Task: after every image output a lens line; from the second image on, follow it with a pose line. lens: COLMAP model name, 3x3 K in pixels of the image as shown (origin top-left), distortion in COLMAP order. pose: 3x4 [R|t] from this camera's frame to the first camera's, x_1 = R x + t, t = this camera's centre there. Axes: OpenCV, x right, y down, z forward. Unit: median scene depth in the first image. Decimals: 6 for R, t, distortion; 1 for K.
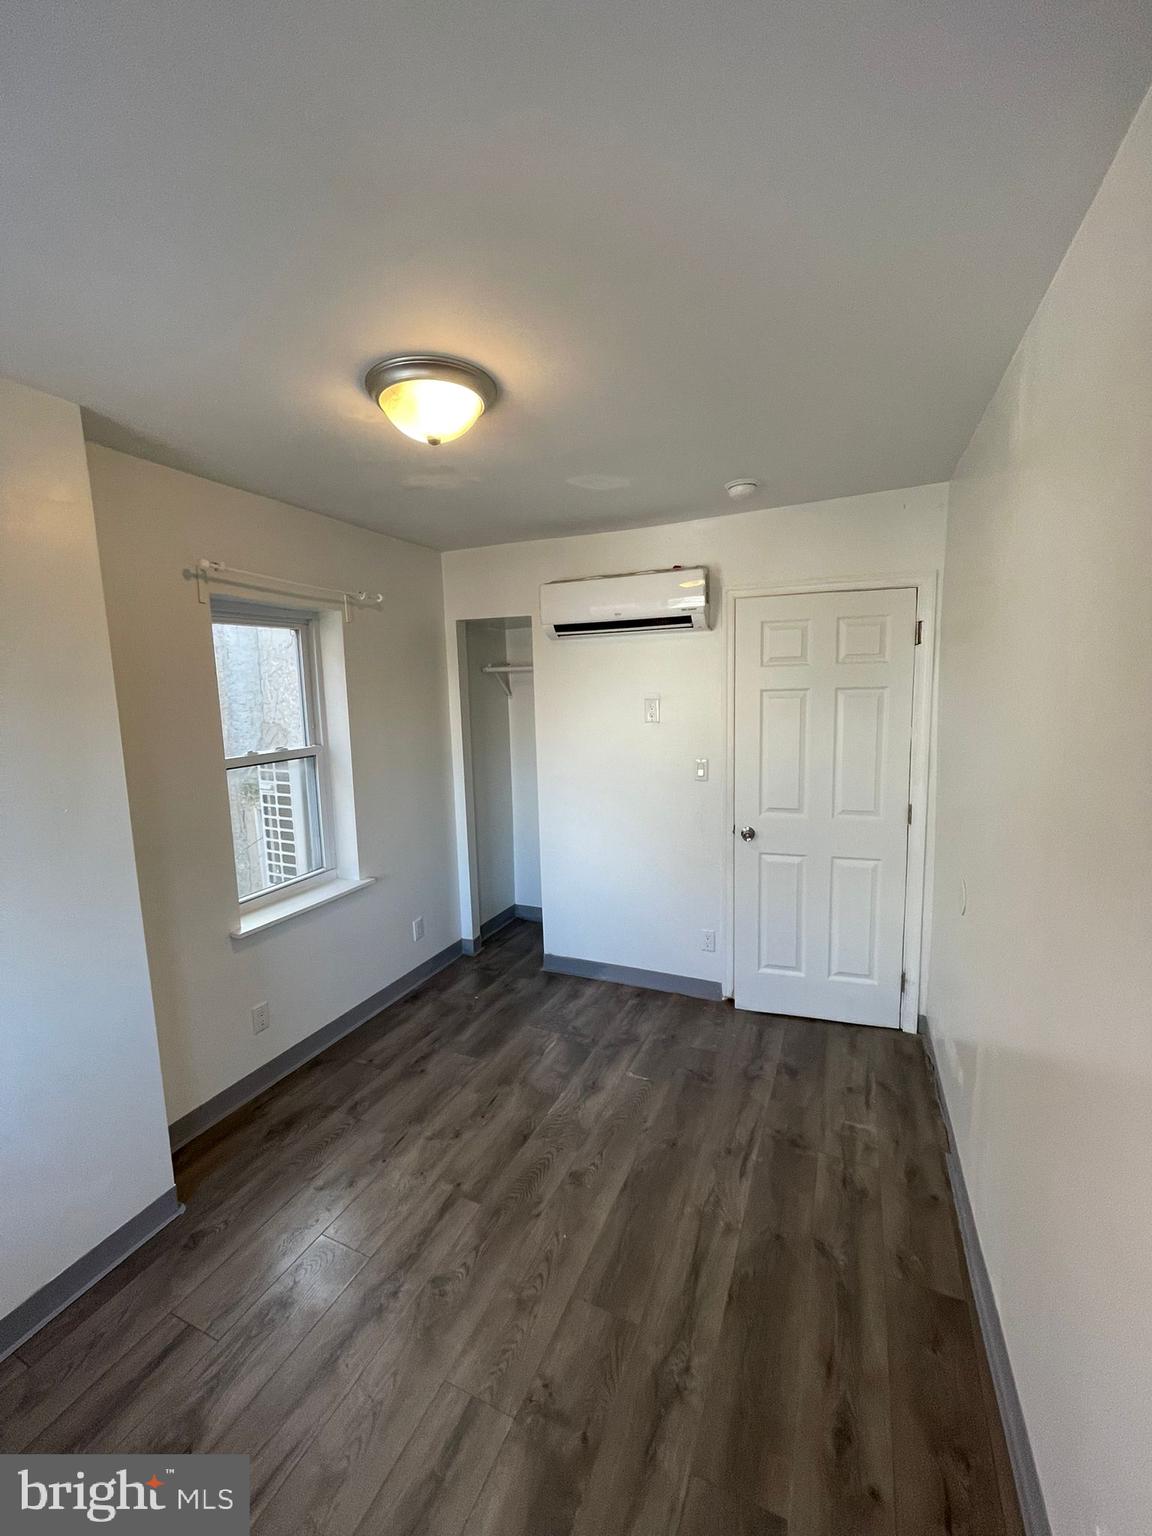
lens RADIAL K [[613.9, 0, 567.5], [0, 613.9, 768.5], [0, 0, 1]] dist [-0.002829, 0.000367]
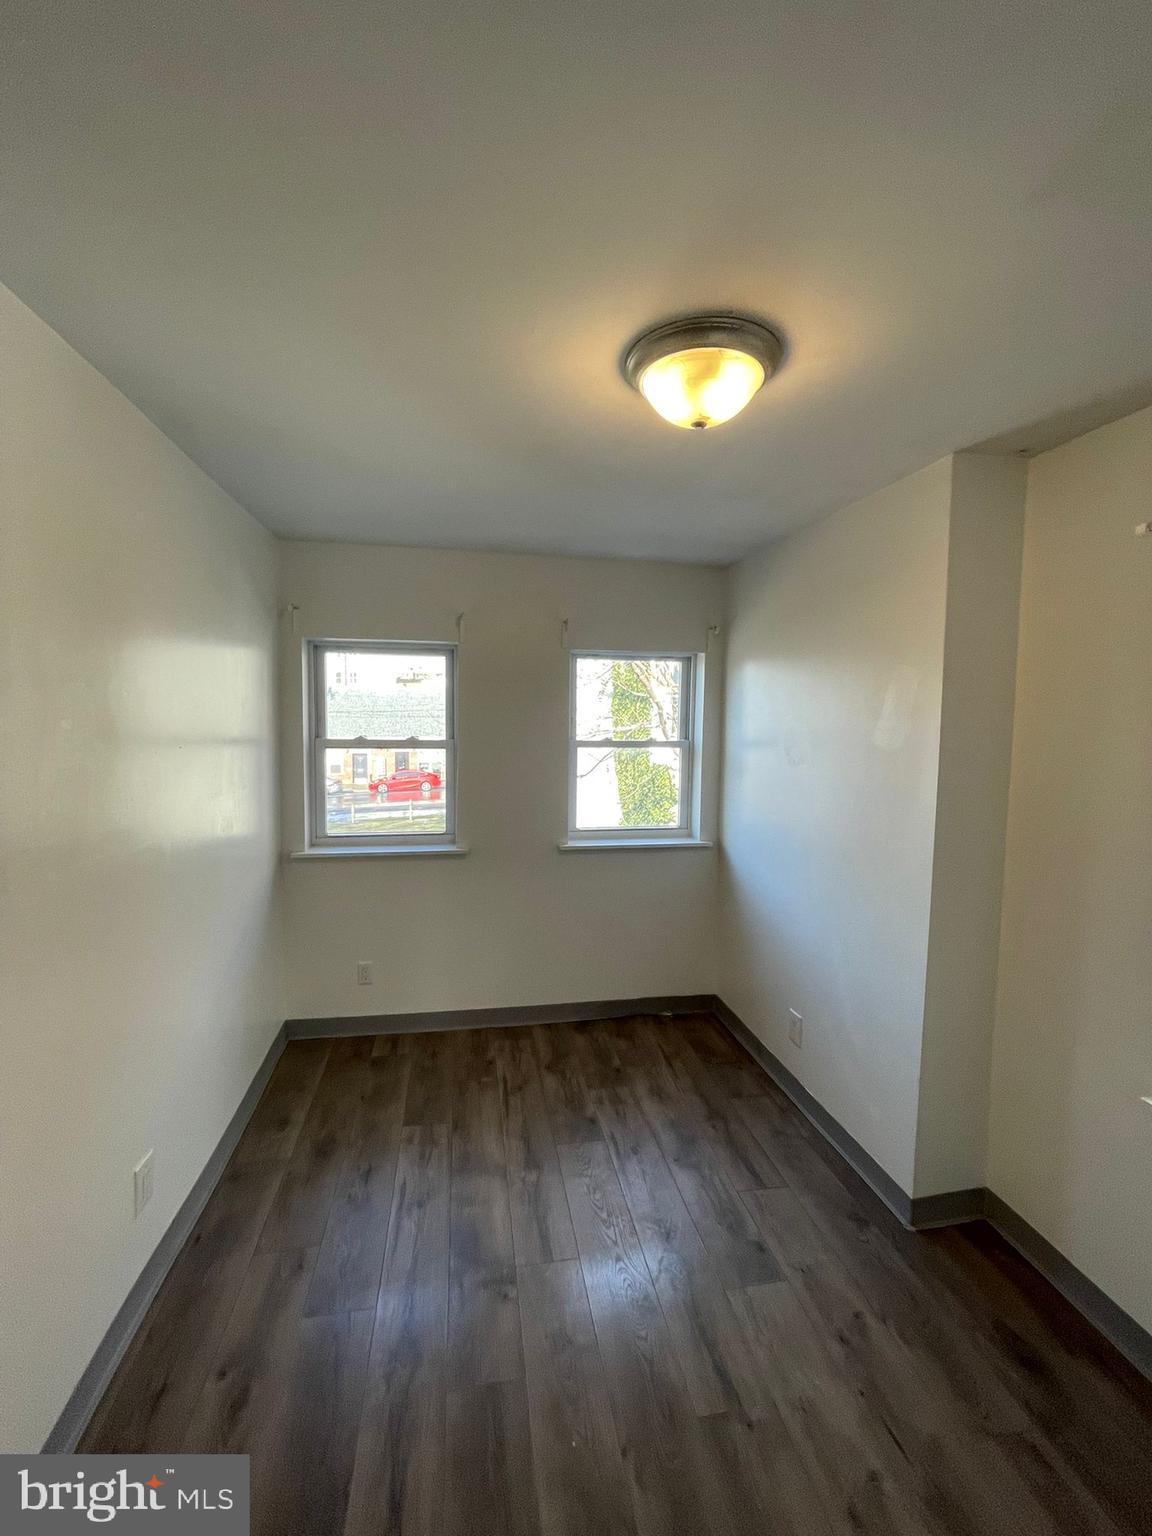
lens RADIAL K [[613.9, 0, 566.3], [0, 613.9, 756.9], [0, 0, 1]] dist [-0.002829, 0.000367]
pose [[-0.826167, 0.050886, -0.561123, 0.364832], [-0.070491, 0.978753, 0.192547, -0.189529], [0.558998, 0.198630, -0.805026, 1.379406]]
